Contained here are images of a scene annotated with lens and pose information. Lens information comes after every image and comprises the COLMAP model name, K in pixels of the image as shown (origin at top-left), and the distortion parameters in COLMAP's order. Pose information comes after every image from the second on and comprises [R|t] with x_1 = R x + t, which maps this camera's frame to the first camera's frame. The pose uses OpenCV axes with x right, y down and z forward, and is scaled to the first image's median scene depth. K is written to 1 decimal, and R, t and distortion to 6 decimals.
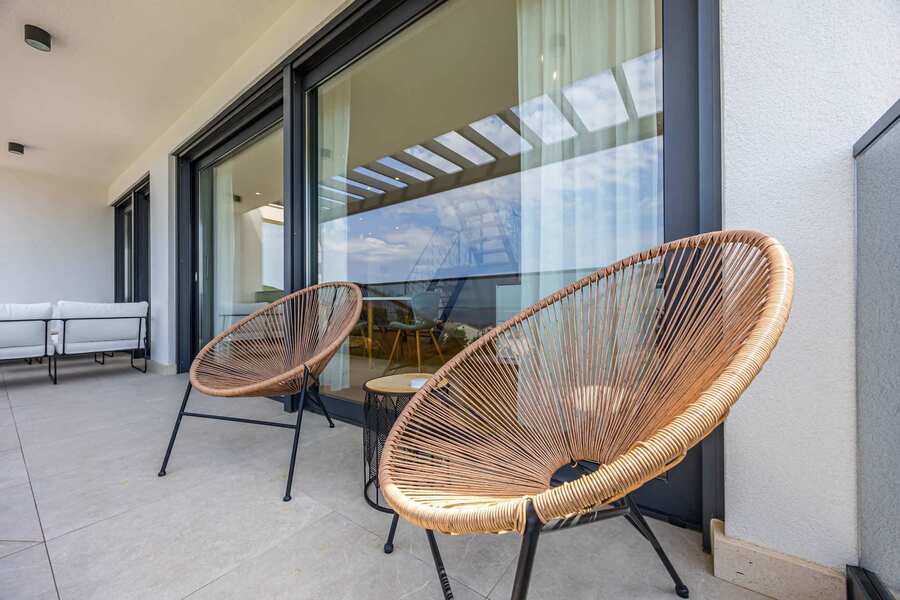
lens RADIAL K [[342.7, 0, 451.2], [0, 342.7, 303.4], [0, 0, 1]] dist [0.000904, -0.000402]
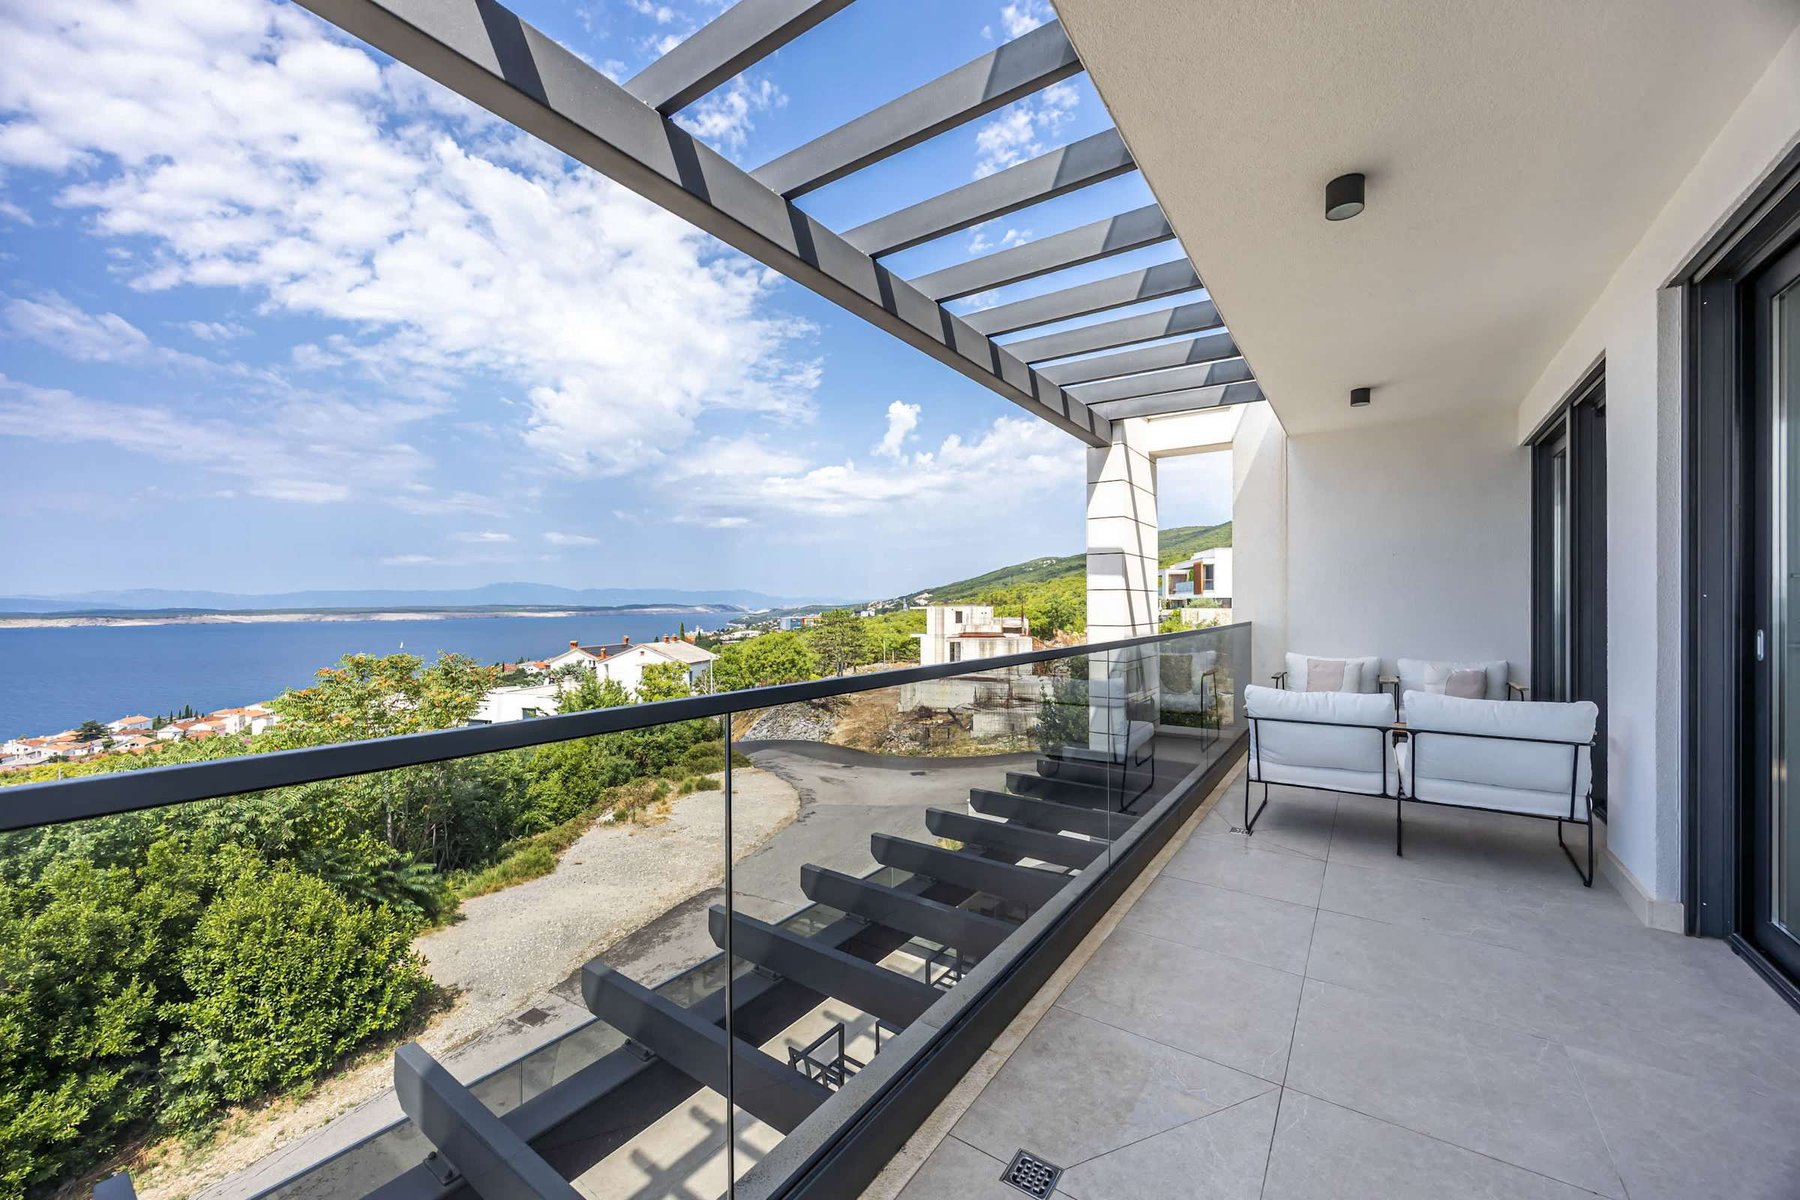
lens RADIAL K [[685.3, 0, 903.0], [0, 685.3, 605.8], [0, 0, 1]] dist [0.000904, -0.000402]
pose [[0.034117, 0.003577, -0.999411, -0.155727], [0.002003, 0.999991, 0.003648, -0.117433], [0.999416, -0.002126, 0.034109, 0.210135]]
